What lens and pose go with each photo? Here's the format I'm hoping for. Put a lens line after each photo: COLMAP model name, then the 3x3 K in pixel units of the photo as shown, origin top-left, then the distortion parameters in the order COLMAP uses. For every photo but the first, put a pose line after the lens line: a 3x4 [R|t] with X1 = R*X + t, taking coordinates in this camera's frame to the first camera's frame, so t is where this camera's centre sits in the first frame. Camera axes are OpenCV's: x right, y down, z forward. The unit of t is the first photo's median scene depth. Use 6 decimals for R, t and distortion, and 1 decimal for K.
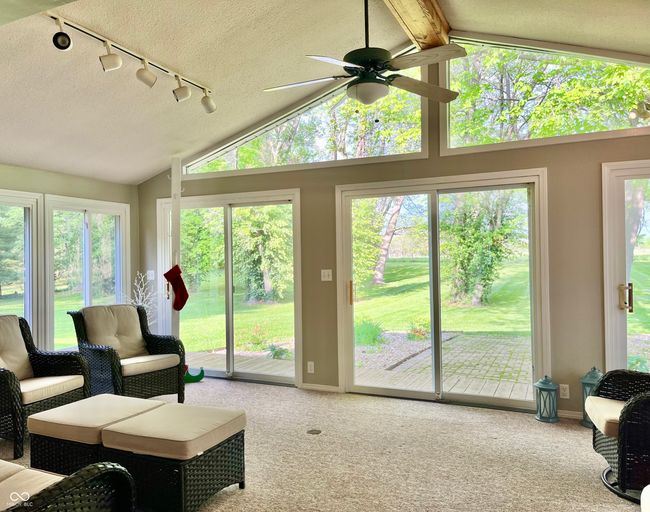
lens RADIAL K [[539.8, 0, 325.0], [0, 539.8, 256.0], [0, 0, 1]] dist [0.005178, 0.001419]
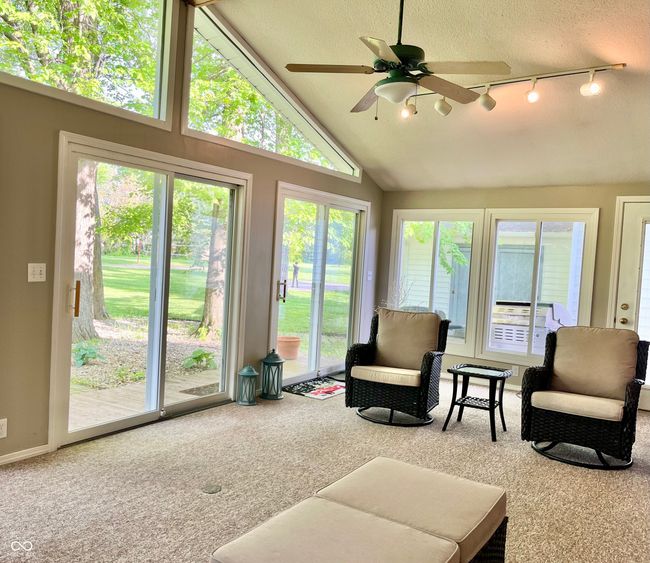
lens RADIAL K [[542.0, 0, 325.0], [0, 542.0, 281.5], [0, 0, 1]] dist [0.004498, 0.000063]
pose [[0.174763, -0.019733, 0.984413, -0.632699], [-0.056638, 0.997942, 0.030059, 0.009842], [-0.982980, -0.061008, 0.173285, 0.647655]]
